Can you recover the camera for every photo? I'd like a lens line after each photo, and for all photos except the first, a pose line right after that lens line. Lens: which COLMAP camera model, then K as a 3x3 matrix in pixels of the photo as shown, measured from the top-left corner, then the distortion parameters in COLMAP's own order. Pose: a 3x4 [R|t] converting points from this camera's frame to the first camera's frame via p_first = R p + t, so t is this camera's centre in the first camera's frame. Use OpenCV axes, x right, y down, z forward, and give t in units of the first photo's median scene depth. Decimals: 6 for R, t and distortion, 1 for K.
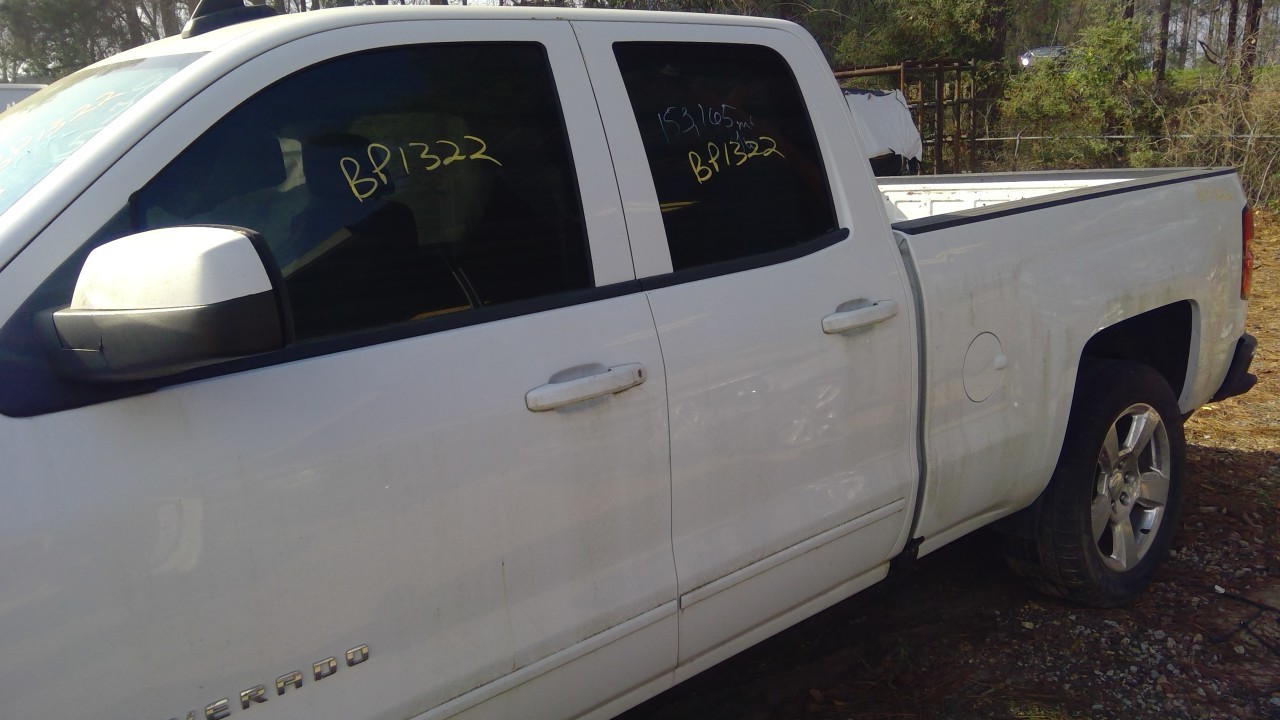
lens RADIAL K [[1013.6, 0, 634.5], [0, 1013.6, 358.2], [0, 0, 1]] dist [0.130162, -0.205087]
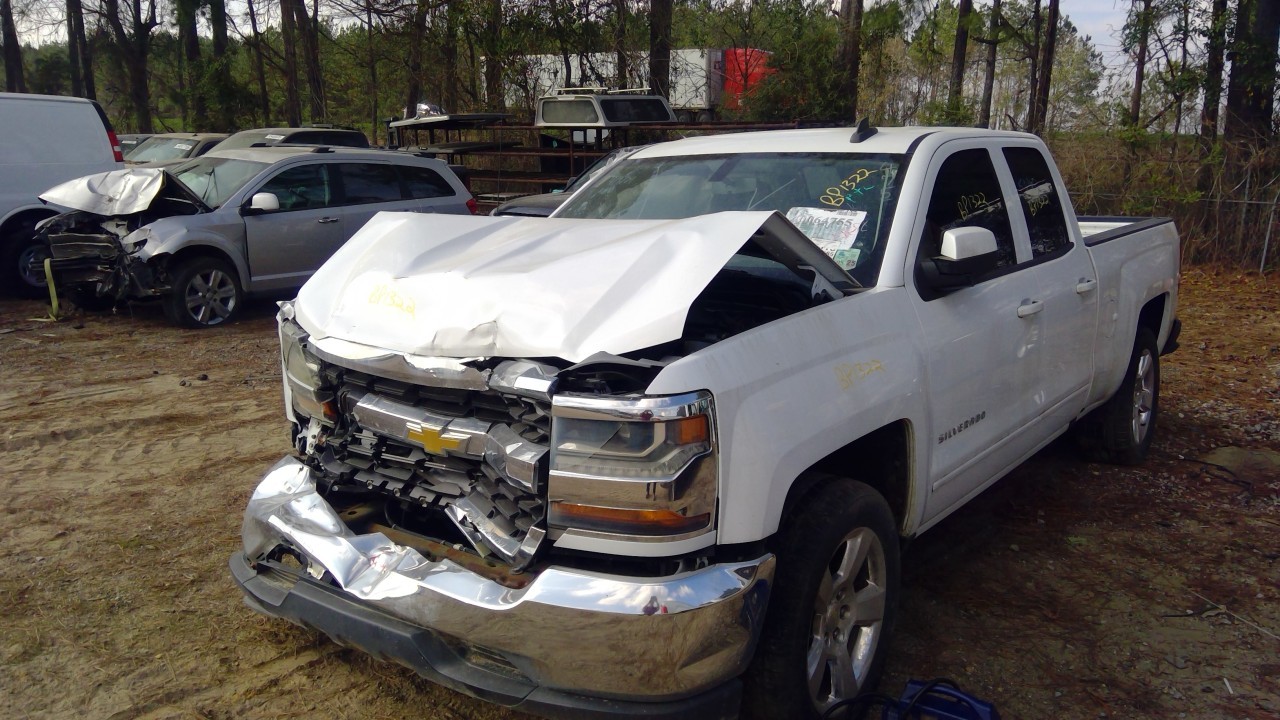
lens RADIAL K [[1013.6, 0, 634.5], [0, 1013.6, 358.2], [0, 0, 1]] dist [0.130162, -0.205087]
pose [[0.975597, 0.007856, 0.219429, -0.846343], [-0.001909, 0.999625, -0.027300, 0.122719], [-0.219561, 0.026215, 0.975246, -0.598680]]
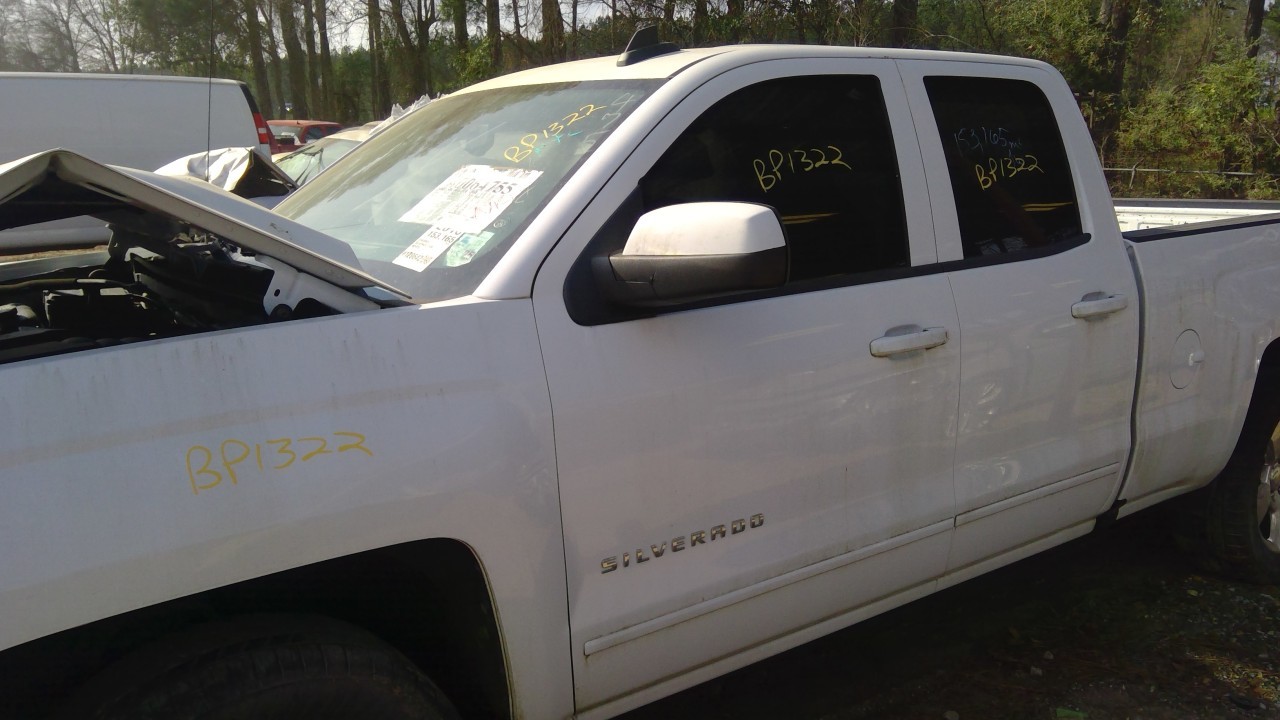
lens RADIAL K [[1013.6, 0, 634.5], [0, 1013.6, 358.2], [0, 0, 1]] dist [0.130162, -0.205087]
pose [[0.996239, 0.057814, -0.064536, -0.194486], [-0.058599, 0.998228, -0.010335, 0.052104], [0.063824, 0.014078, 0.997862, -0.203816]]
